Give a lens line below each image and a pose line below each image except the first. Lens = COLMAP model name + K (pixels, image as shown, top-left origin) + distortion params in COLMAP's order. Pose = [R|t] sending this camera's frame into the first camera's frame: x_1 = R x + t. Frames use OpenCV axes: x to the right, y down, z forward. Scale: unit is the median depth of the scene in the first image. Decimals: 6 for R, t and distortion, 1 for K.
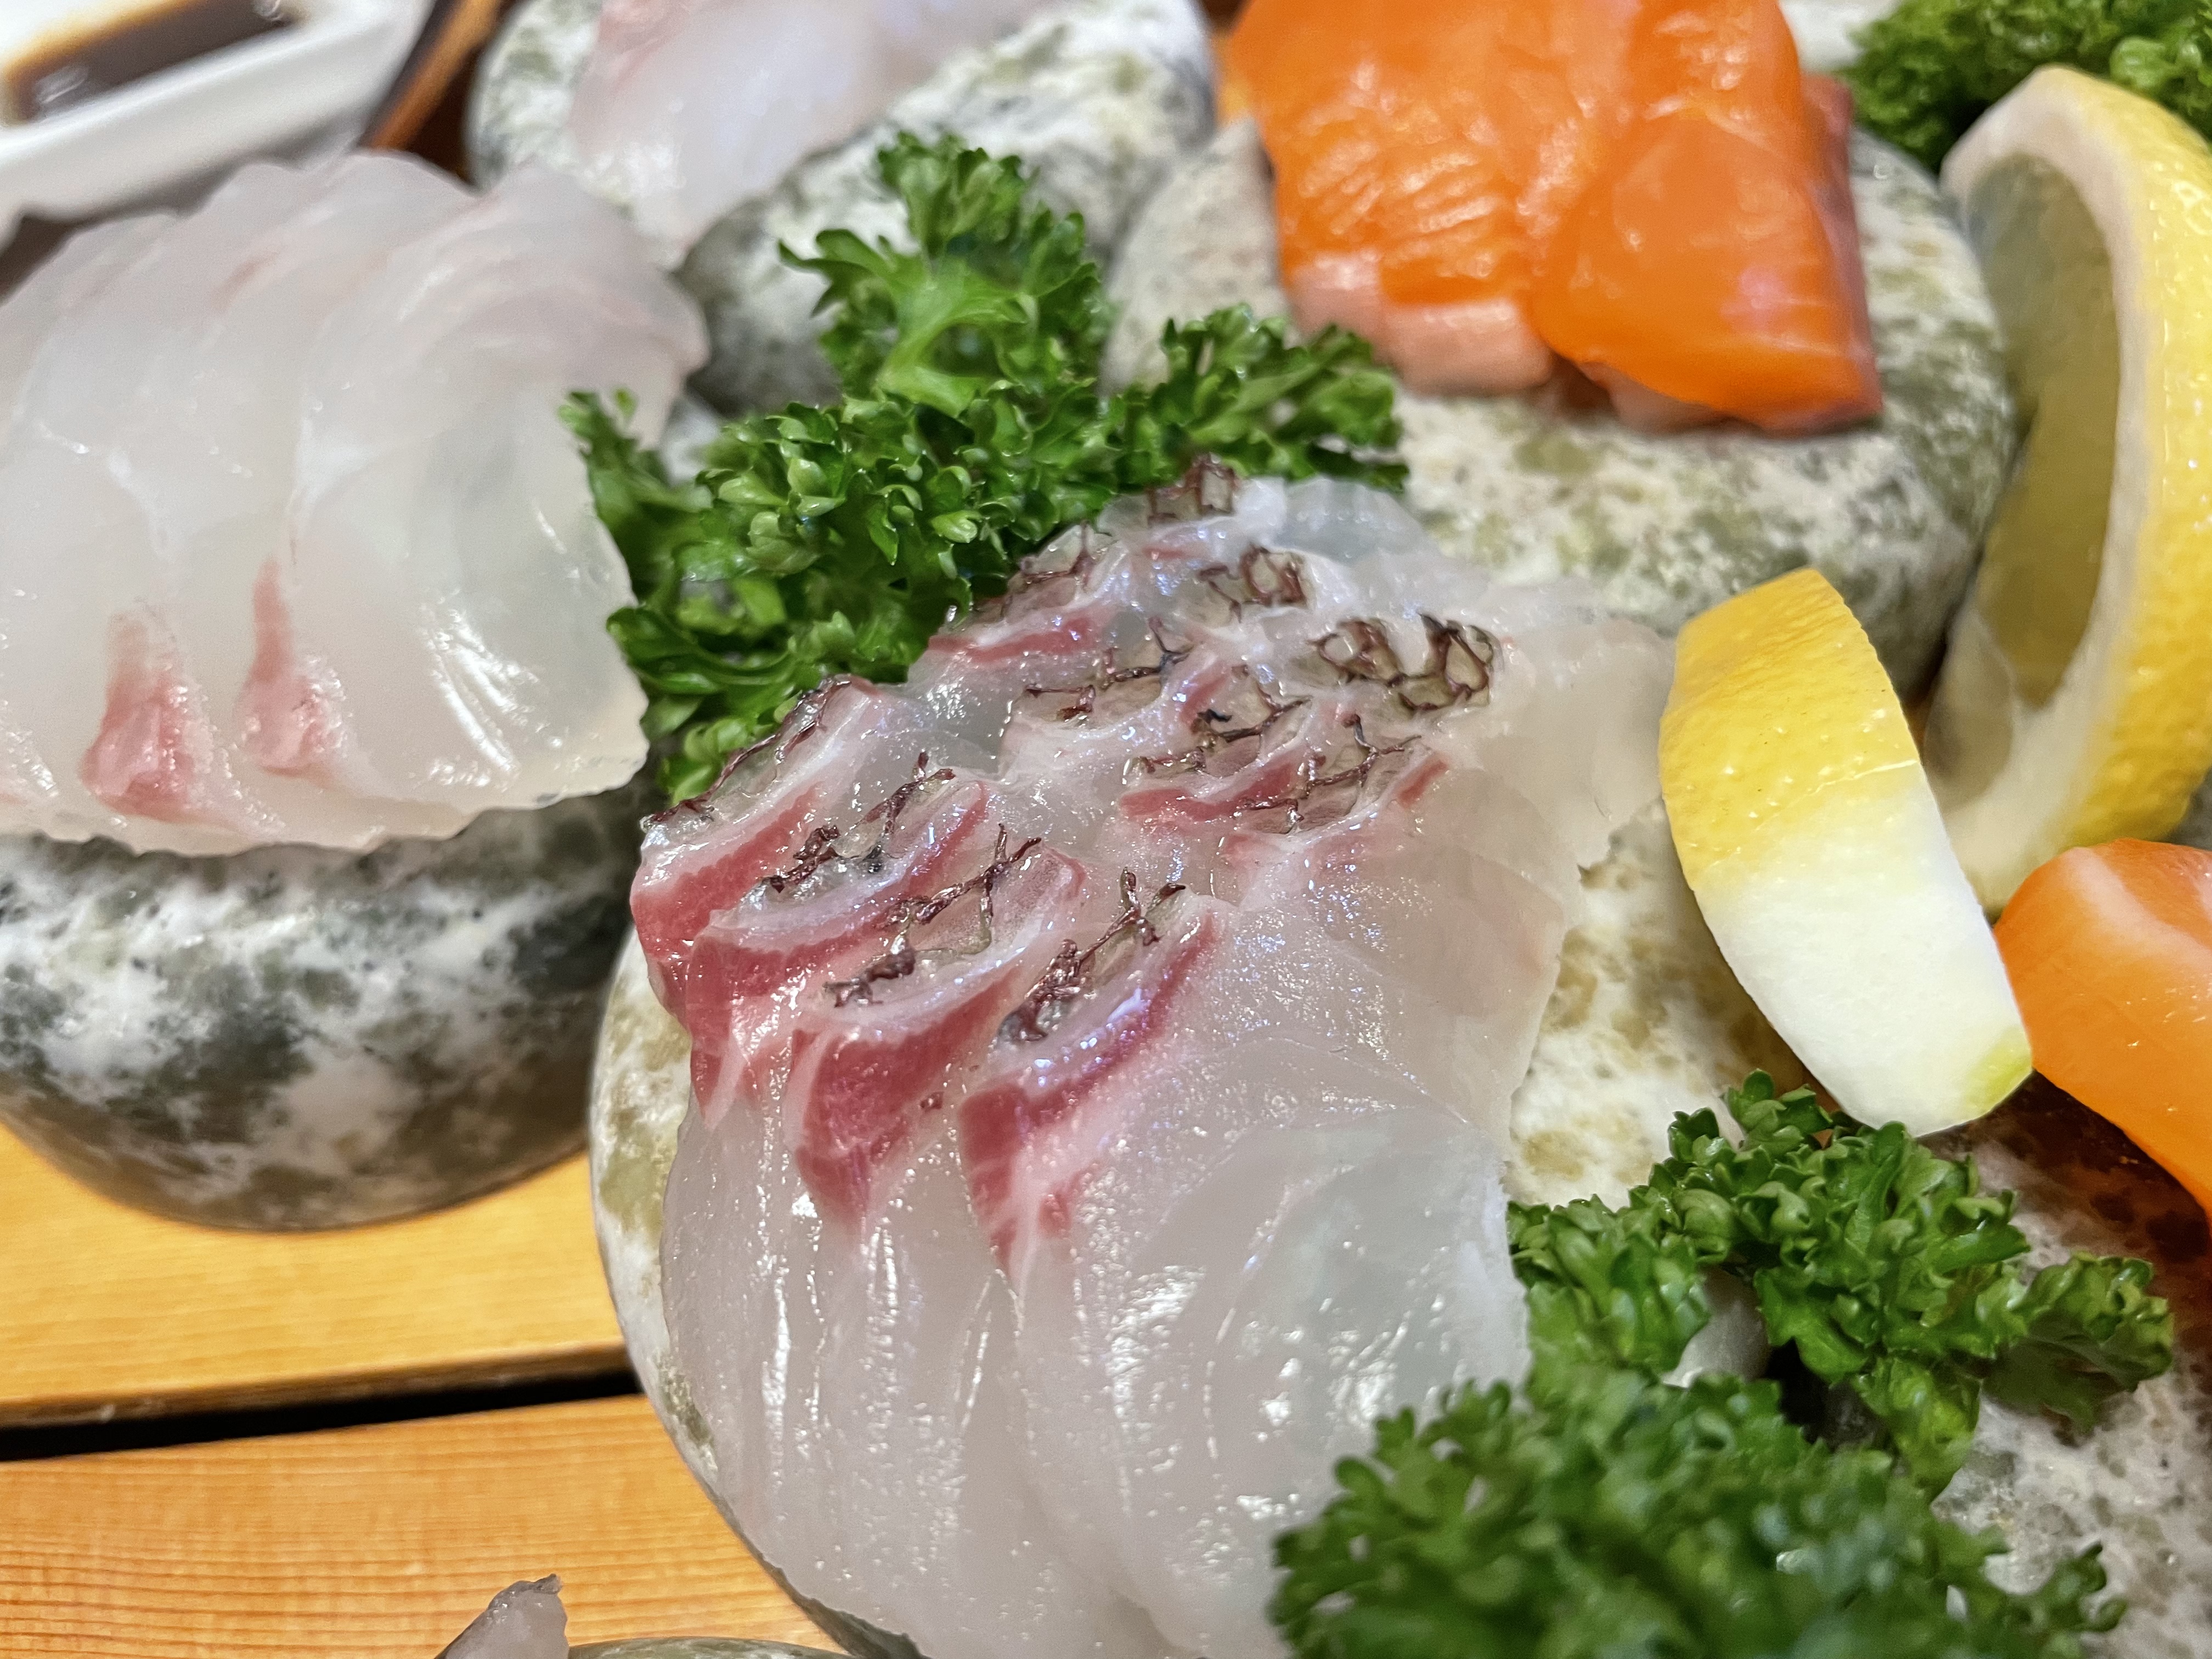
lens RADIAL K [[1713.4, 0, 1117.9], [0, 1713.4, 826.0], [0, 0, 1]] dist [0.039524, -0.081664]
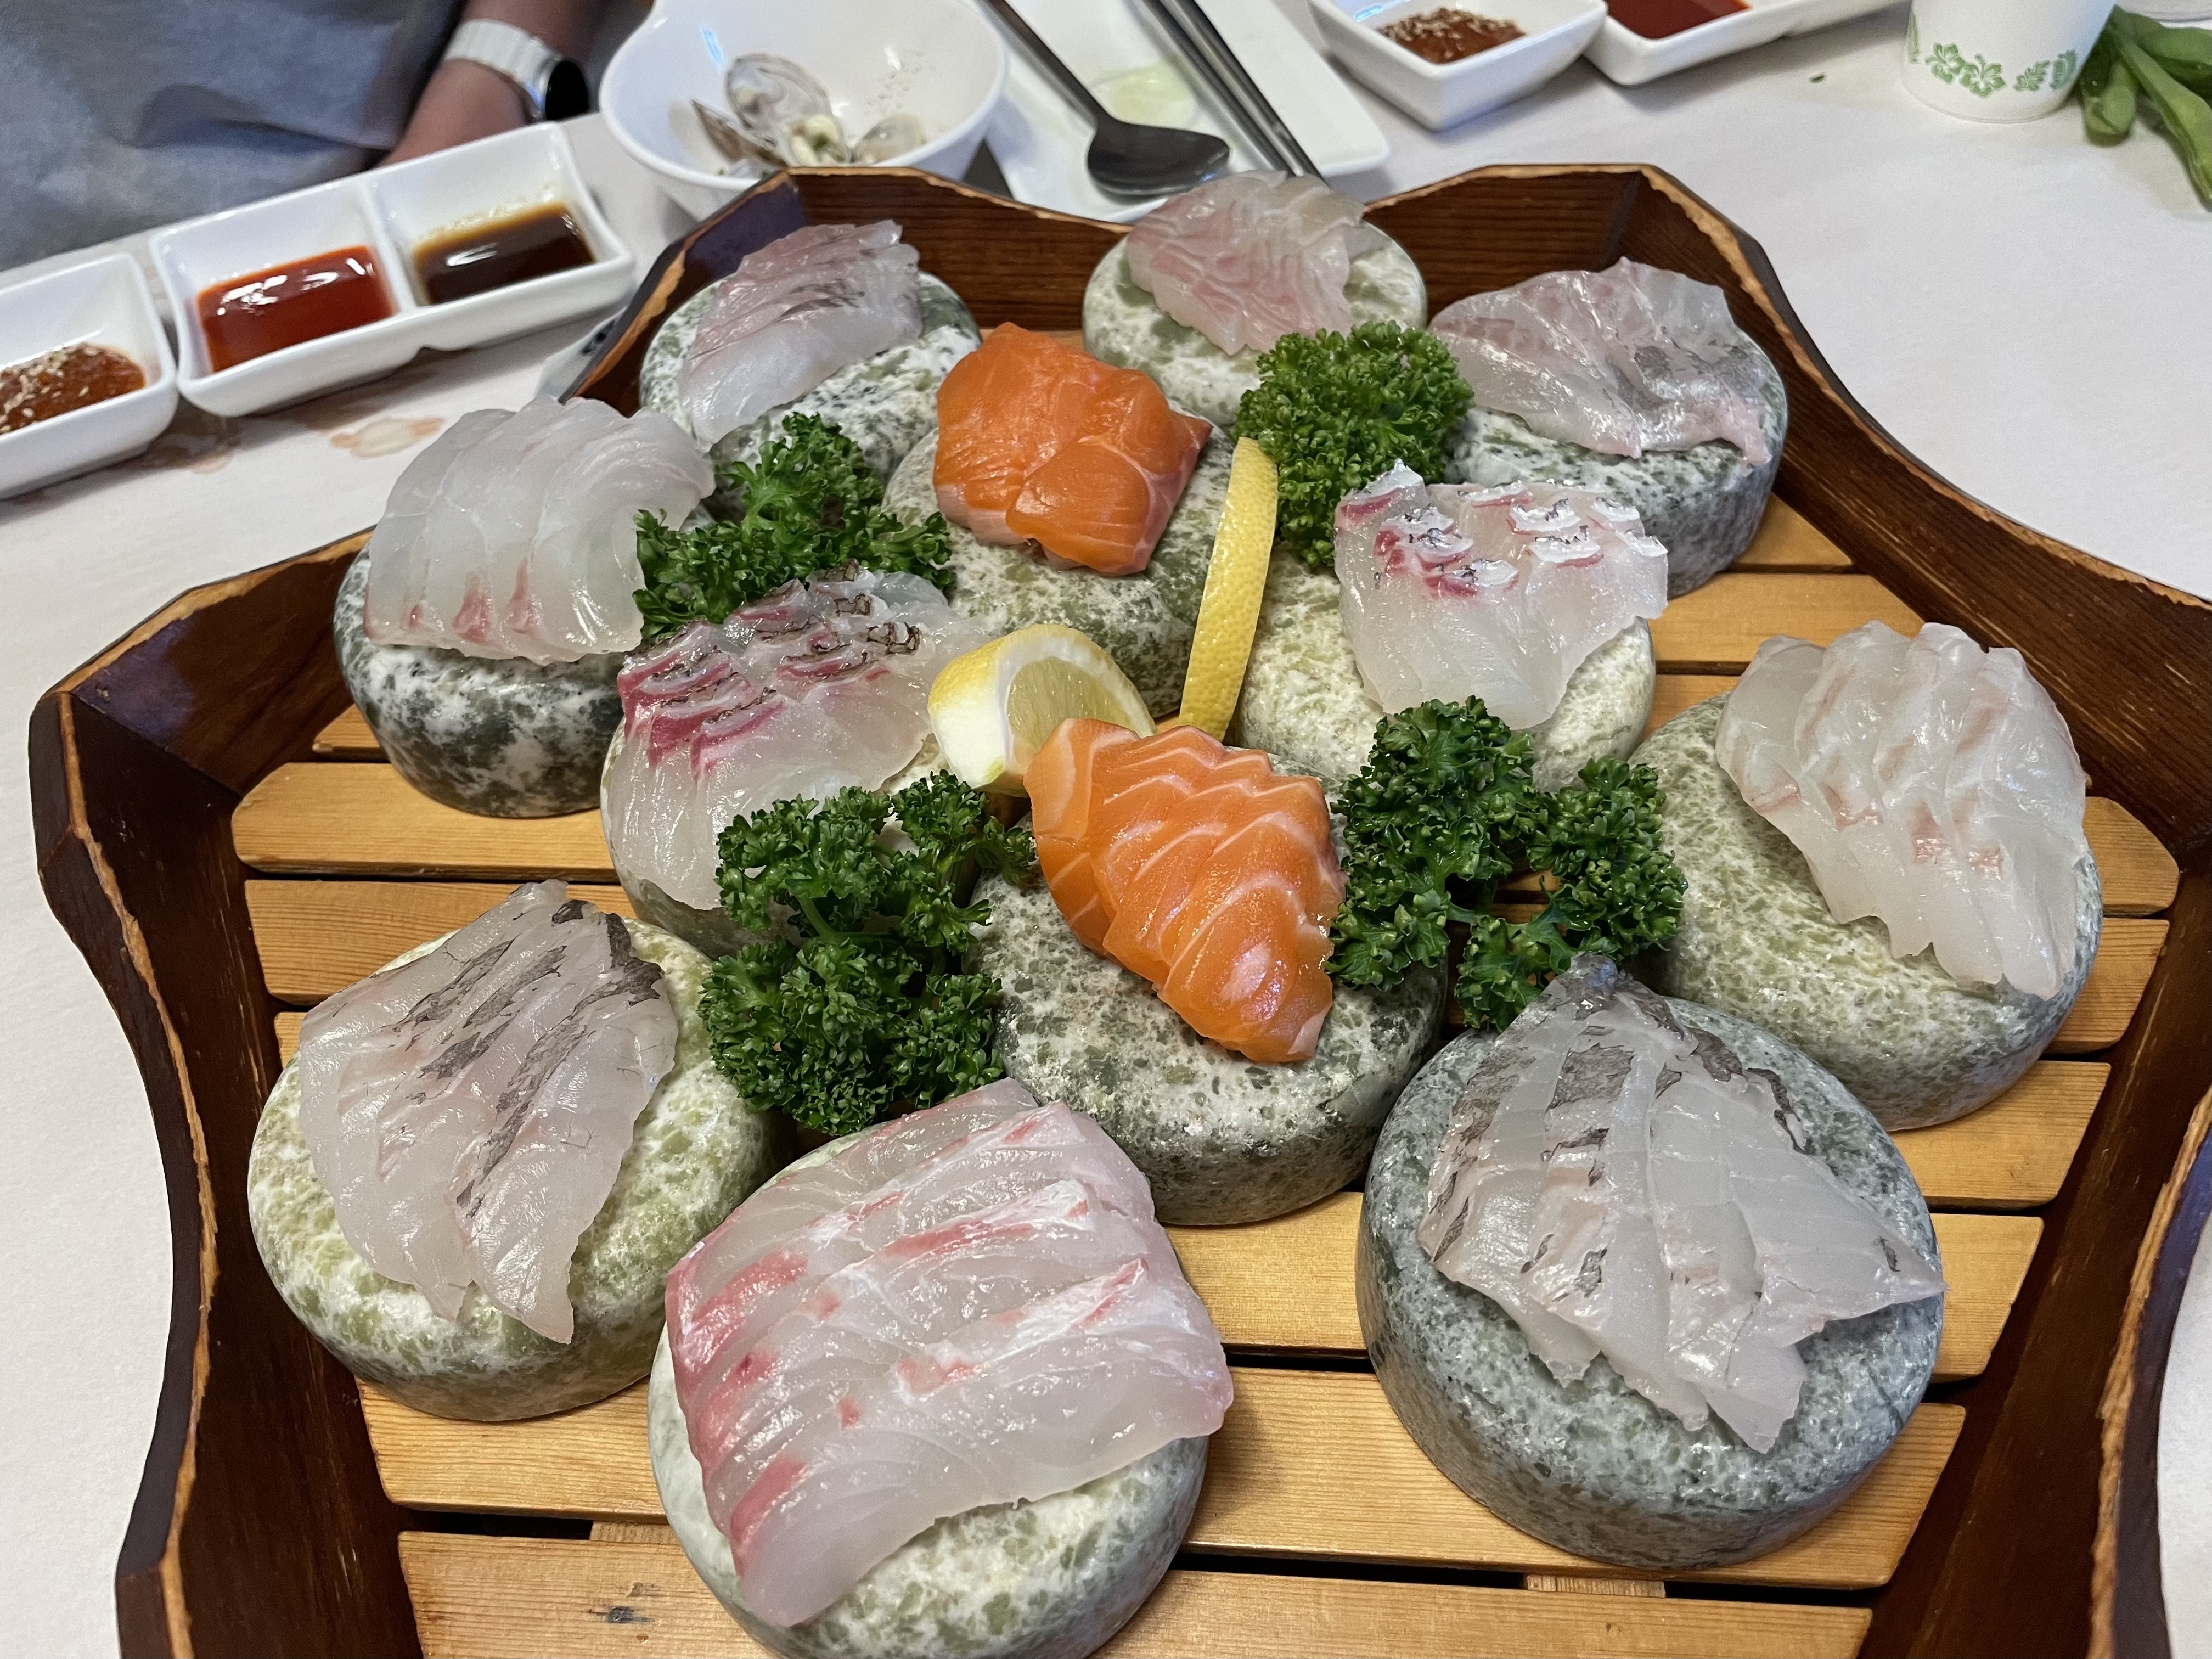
lens RADIAL K [[1639.7, 0, 1106.0], [0, 1639.7, 829.5], [0, 0, 1]] dist [0.121776, -0.166150]
pose [[0.985749, 0.124644, -0.112975, 0.800910], [-0.127123, 0.991774, -0.014984, 0.202649], [0.110178, 0.029132, 0.993485, -1.572787]]
